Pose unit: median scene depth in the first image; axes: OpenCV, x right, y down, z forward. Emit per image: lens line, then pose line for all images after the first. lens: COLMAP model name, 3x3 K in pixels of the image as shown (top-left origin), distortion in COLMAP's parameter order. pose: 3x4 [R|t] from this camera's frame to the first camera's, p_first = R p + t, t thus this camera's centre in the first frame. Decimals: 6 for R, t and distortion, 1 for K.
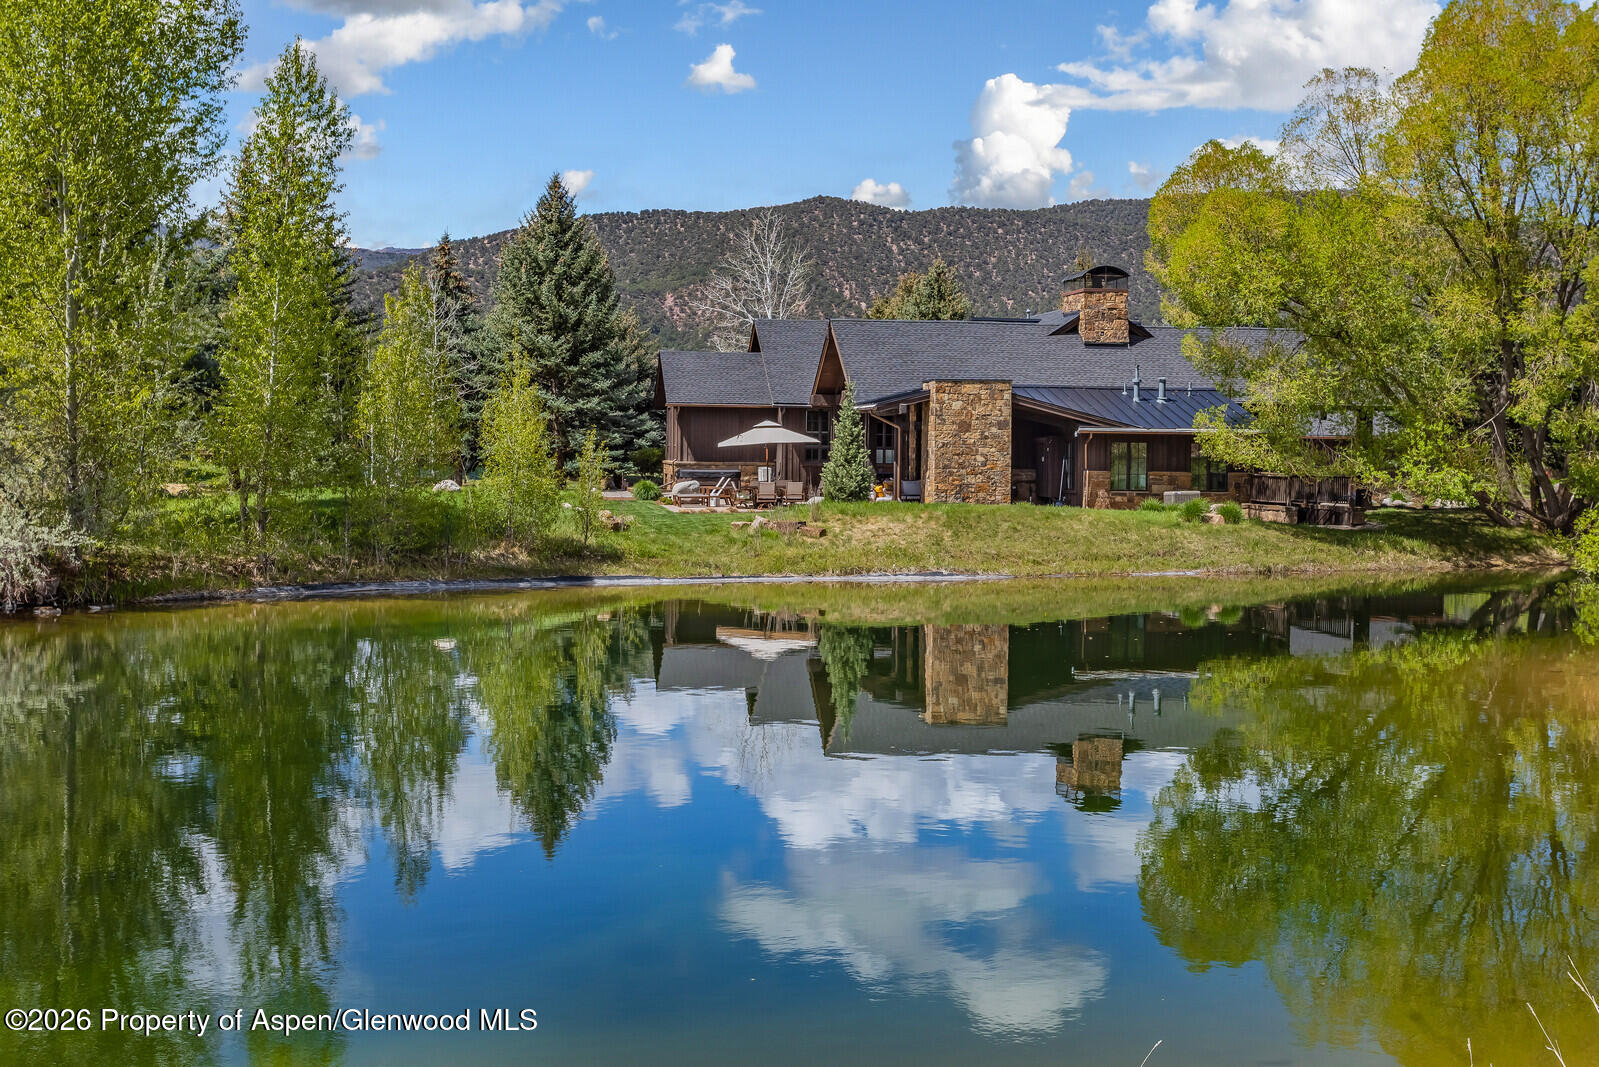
lens RADIAL K [[1860.7, 0, 774.5], [0, 1860.7, 482.9], [0, 0, 1]] dist [0.010286, 0.000000]
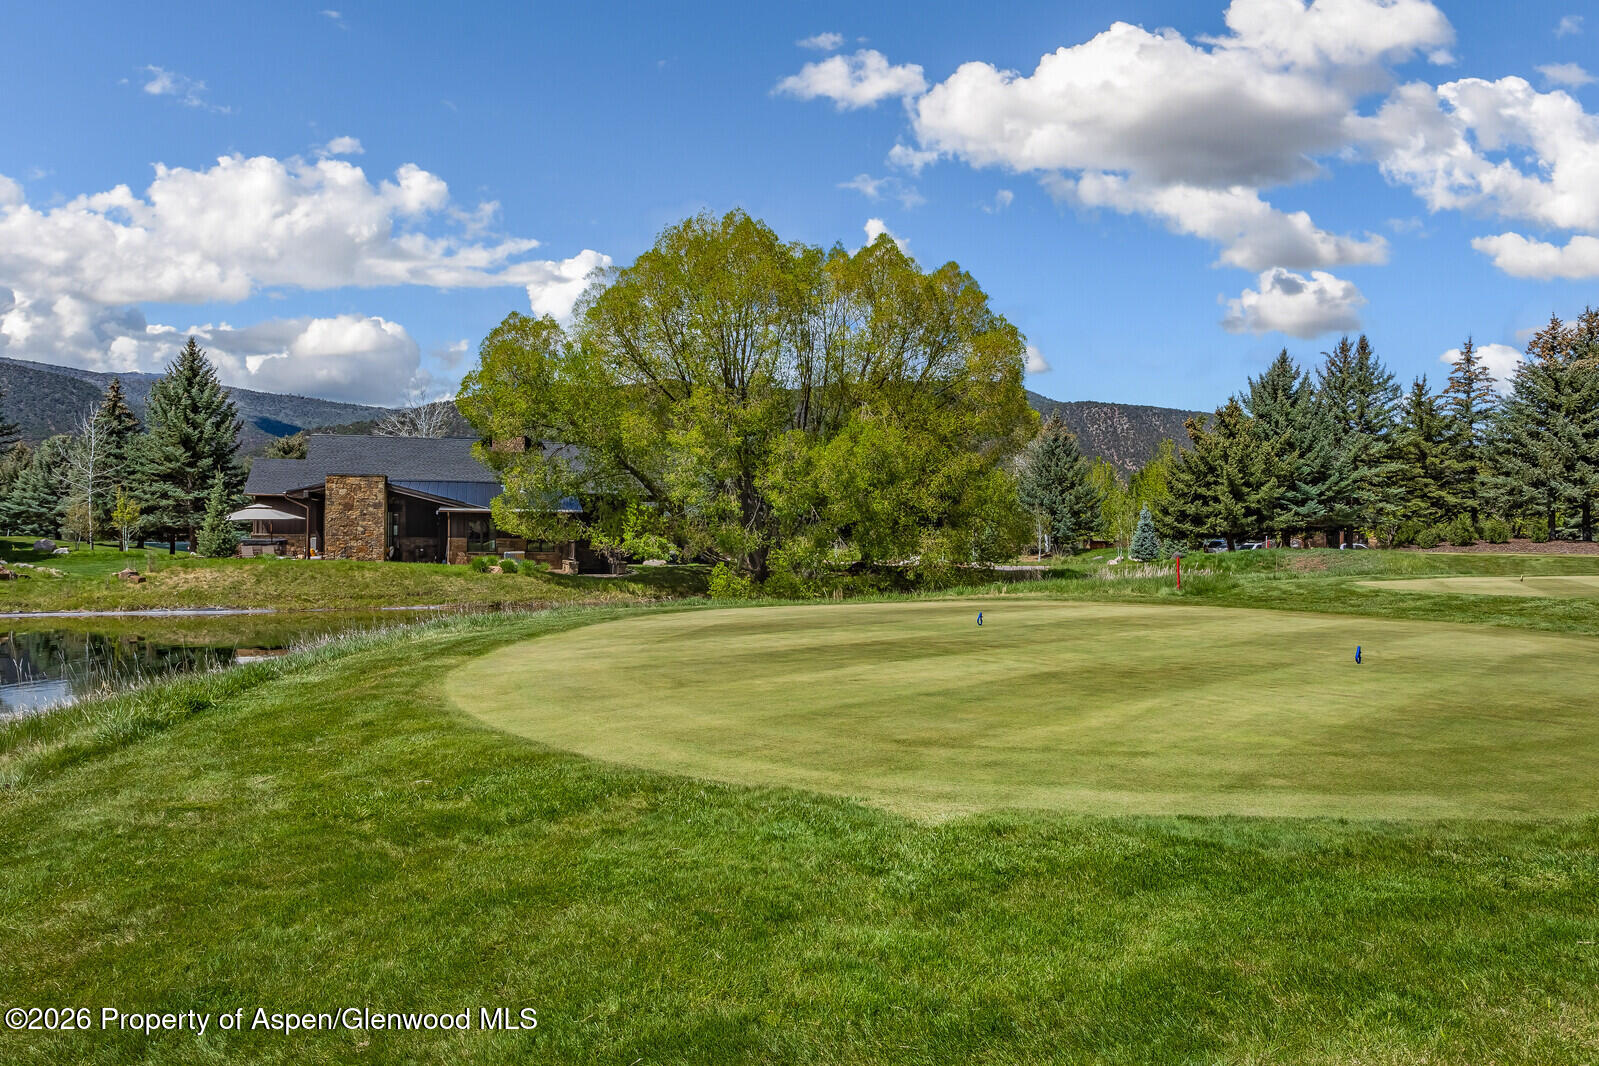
lens RADIAL K [[1135.8, 0, 747.7], [0, 1135.8, 519.9], [0, 0, 1]] dist [-0.001216, 0.002166]
pose [[0.994211, 0.002758, 0.107413, 0.315088], [0.000326, 0.999589, -0.028679, 0.005331], [-0.107448, 0.028548, 0.993801, 0.091419]]
